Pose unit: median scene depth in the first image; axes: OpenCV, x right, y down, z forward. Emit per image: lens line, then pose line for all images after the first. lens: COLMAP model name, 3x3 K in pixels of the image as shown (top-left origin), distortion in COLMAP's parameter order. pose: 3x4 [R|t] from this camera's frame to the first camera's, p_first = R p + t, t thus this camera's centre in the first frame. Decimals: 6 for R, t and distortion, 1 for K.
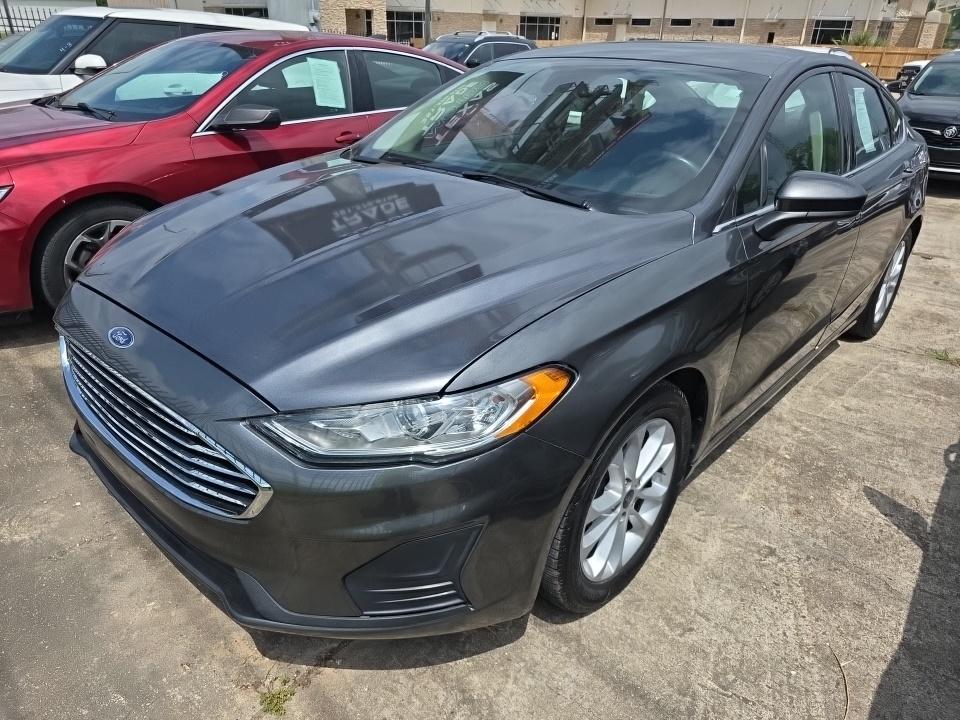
lens RADIAL K [[644.2, 0, 480.6], [0, 644.2, 360.0], [0, 0, 1]] dist [0.000193, -0.006184]
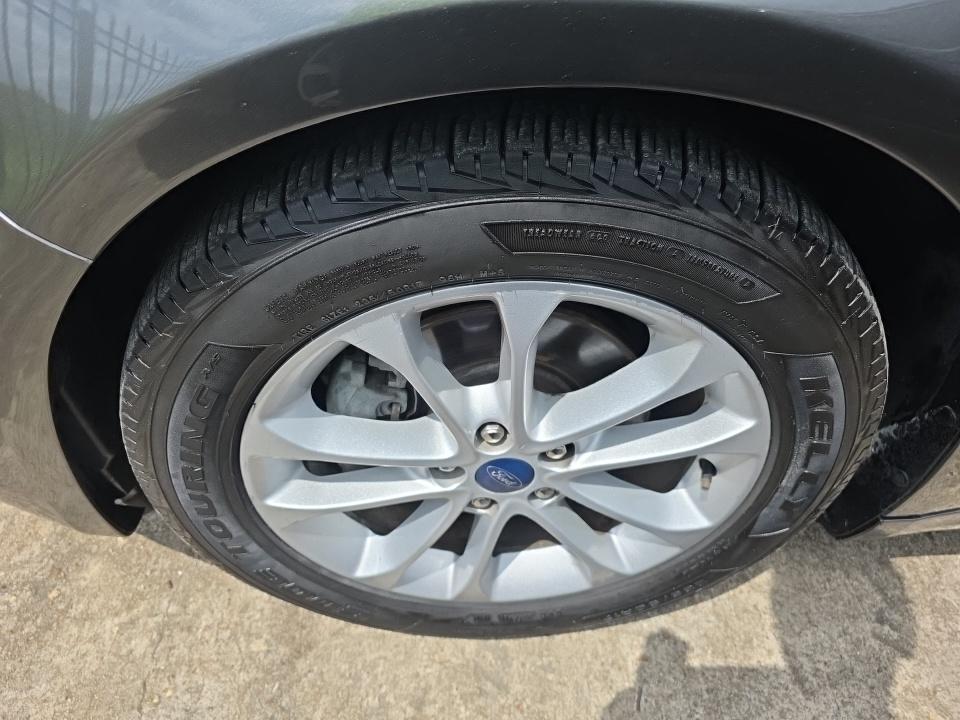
lens RADIAL K [[644.2, 0, 478.6], [0, 644.2, 358.9], [0, 0, 1]] dist [0.000193, -0.006184]
pose [[0.718581, 0.495986, -0.487483, 0.386209], [-0.339648, 0.861975, 0.376348, 0.035369], [0.606862, -0.104864, 0.787859, 0.775293]]
